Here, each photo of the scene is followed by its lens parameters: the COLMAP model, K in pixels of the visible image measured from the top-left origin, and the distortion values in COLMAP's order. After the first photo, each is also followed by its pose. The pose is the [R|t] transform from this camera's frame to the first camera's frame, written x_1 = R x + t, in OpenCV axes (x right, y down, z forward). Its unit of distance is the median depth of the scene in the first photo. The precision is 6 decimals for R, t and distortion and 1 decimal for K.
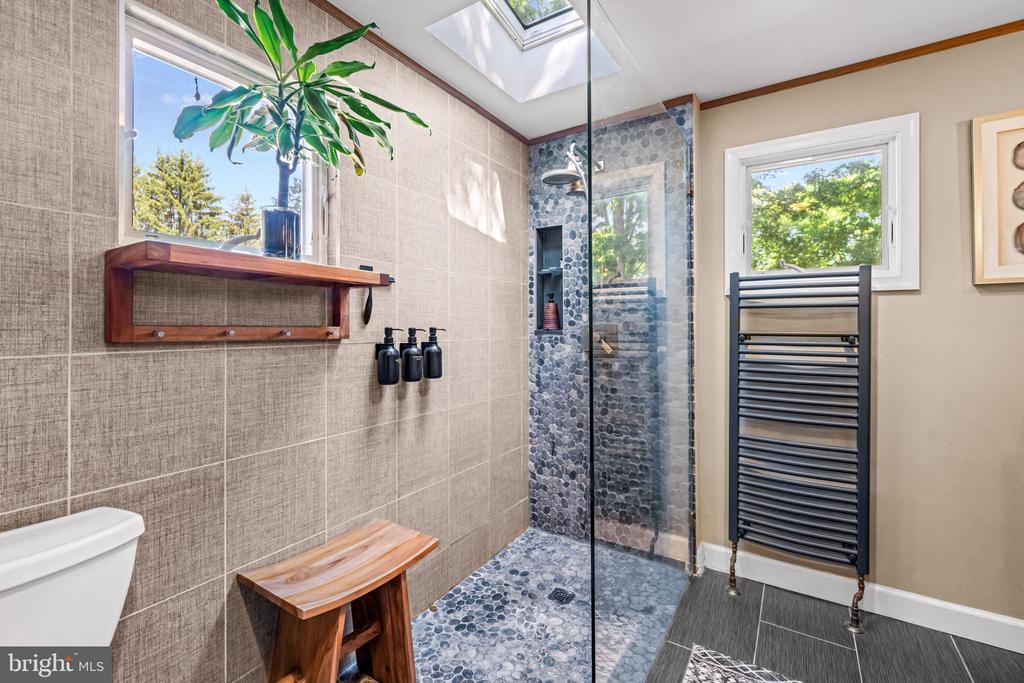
lens RADIAL K [[424.9, 0, 535.8], [0, 424.9, 324.8], [0, 0, 1]] dist [0.003256, 0.000450]
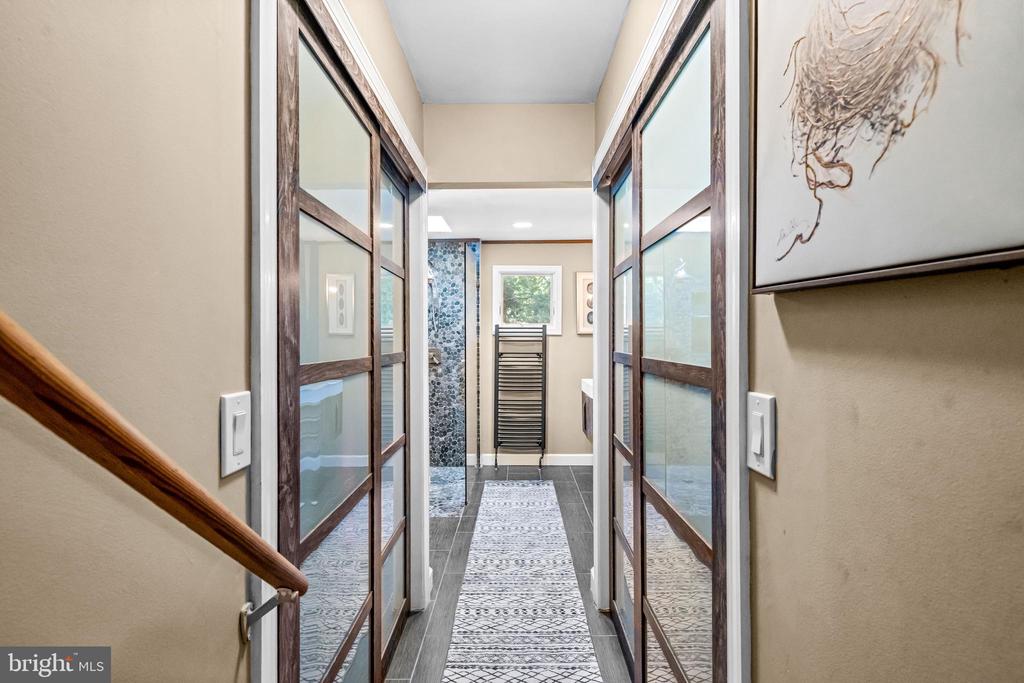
lens RADIAL K [[552.8, 0, 510.7], [0, 552.8, 340.8], [0, 0, 1]] dist [-0.001443, -0.000156]
pose [[0.838900, 0.003937, 0.544271, -1.012254], [-0.003950, 0.999992, -0.001144, -0.037121], [-0.544270, -0.001190, 0.838909, -1.410598]]
